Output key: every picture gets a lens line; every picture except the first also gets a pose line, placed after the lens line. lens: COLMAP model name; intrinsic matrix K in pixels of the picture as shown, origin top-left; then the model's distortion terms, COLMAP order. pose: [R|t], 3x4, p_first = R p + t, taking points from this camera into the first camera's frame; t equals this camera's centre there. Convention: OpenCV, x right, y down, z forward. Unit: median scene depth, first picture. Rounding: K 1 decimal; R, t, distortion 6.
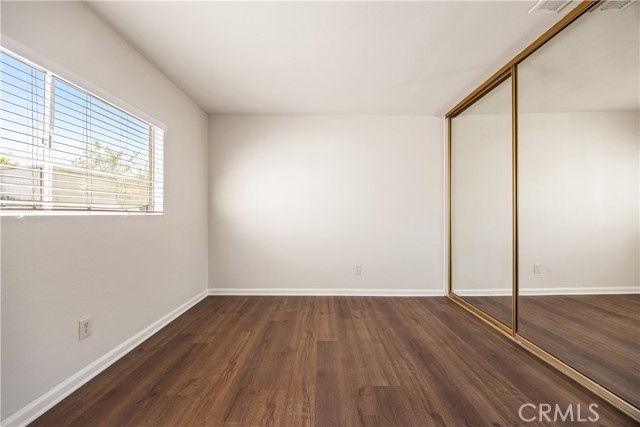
lens RADIAL K [[245.2, 0, 324.1], [0, 245.2, 213.7], [0, 0, 1]] dist [-0.002916, 0.000330]
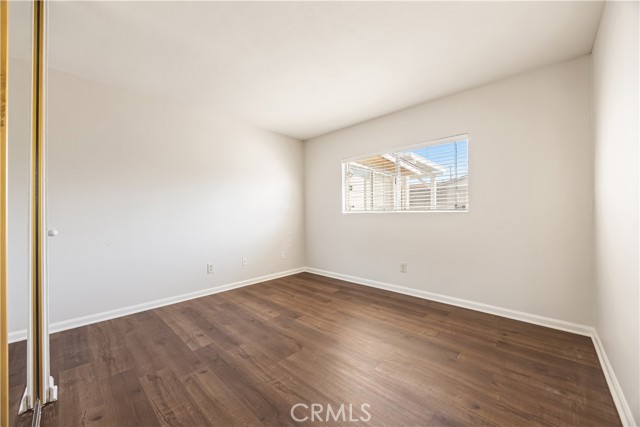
lens RADIAL K [[245.2, 0, 317.2], [0, 245.2, 226.0], [0, 0, 1]] dist [-0.002916, 0.000330]
pose [[-0.702168, 0.042078, -0.710767, 0.890942], [0.009461, 0.998715, 0.049778, 0.010236], [0.711949, 0.028228, -0.701664, 1.762284]]
